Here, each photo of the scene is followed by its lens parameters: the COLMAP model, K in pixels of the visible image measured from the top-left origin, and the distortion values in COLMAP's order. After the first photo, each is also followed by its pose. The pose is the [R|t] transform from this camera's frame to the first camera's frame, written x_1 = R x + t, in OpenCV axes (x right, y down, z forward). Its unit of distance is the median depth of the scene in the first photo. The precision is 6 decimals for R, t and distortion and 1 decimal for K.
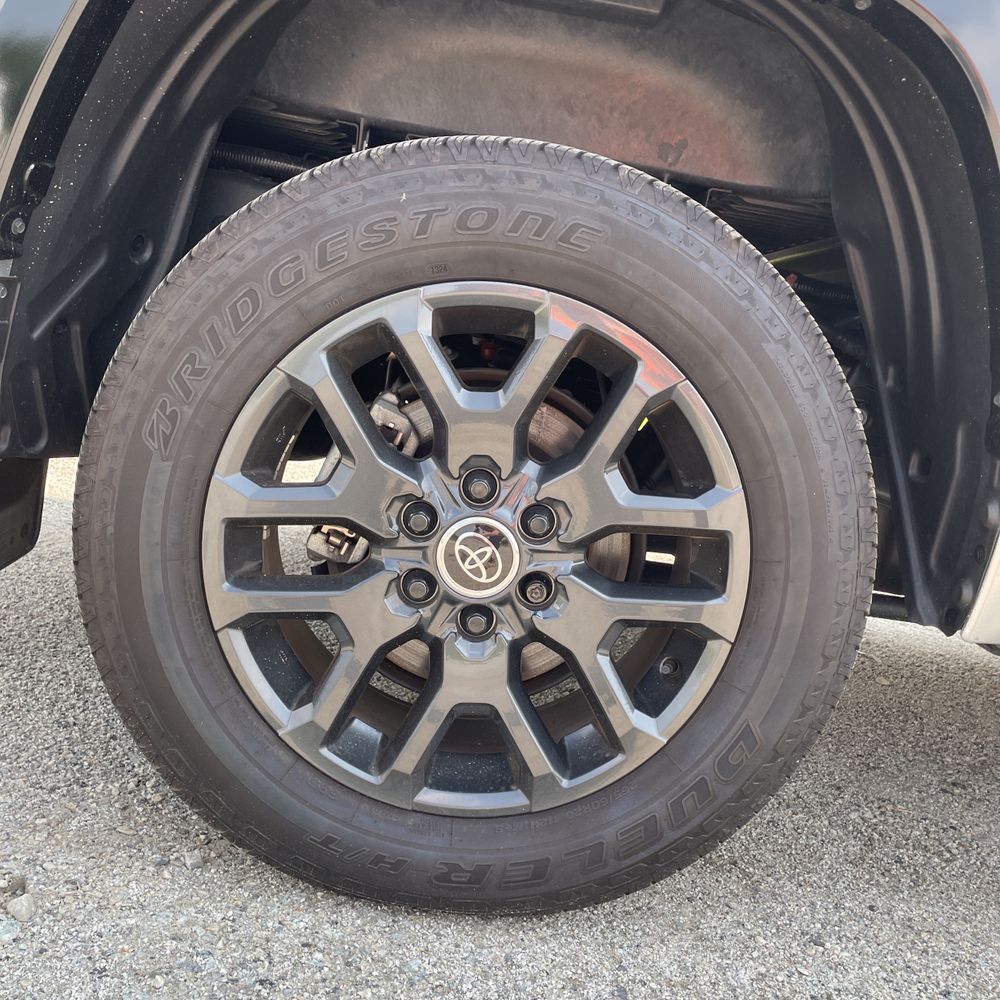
lens RADIAL K [[1009.9, 0, 500.0], [0, 1009.9, 500.0], [0, 0, 1]] dist [0.105339, -0.152581]
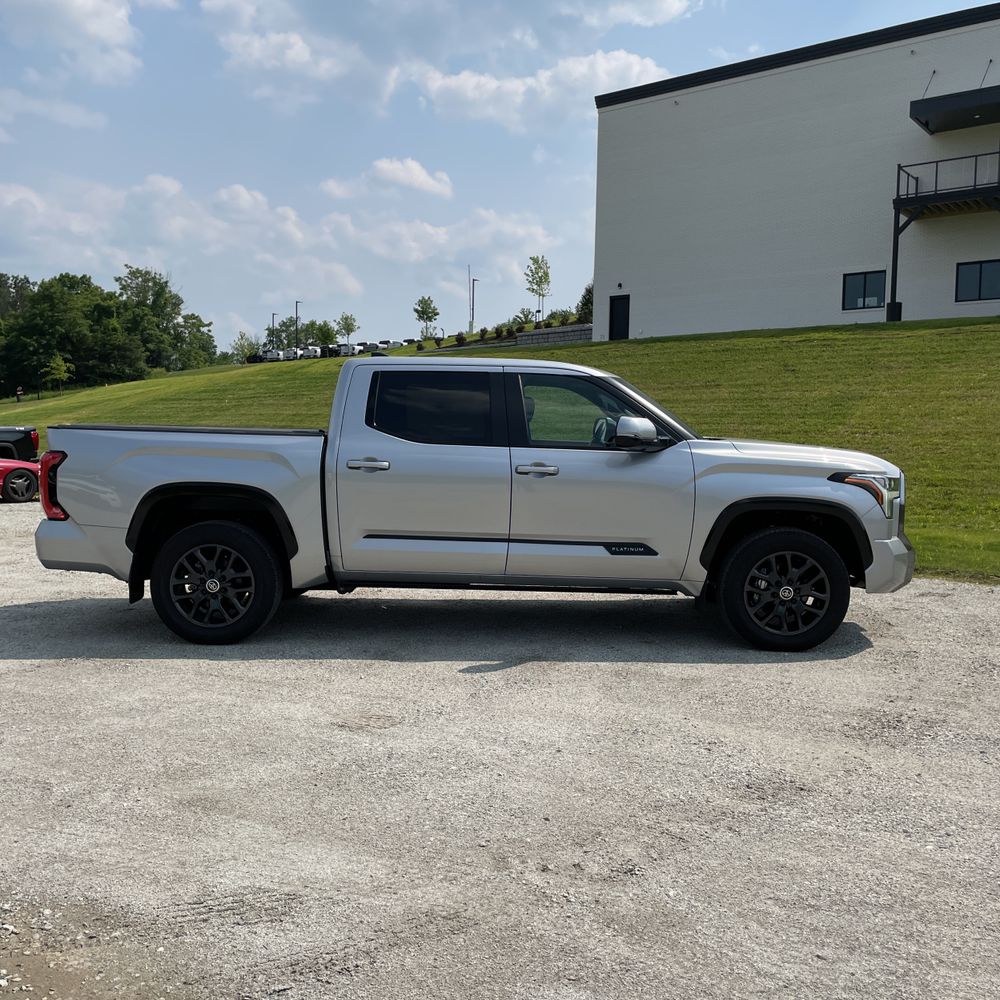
lens RADIAL K [[1009.9, 0, 500.0], [0, 1009.9, 500.0], [0, 0, 1]] dist [0.105339, -0.152581]
pose [[0.989749, -0.138440, -0.035100, 2.072638], [0.134828, 0.986766, -0.090082, 0.345574], [0.047107, 0.084426, 0.995316, -5.354652]]
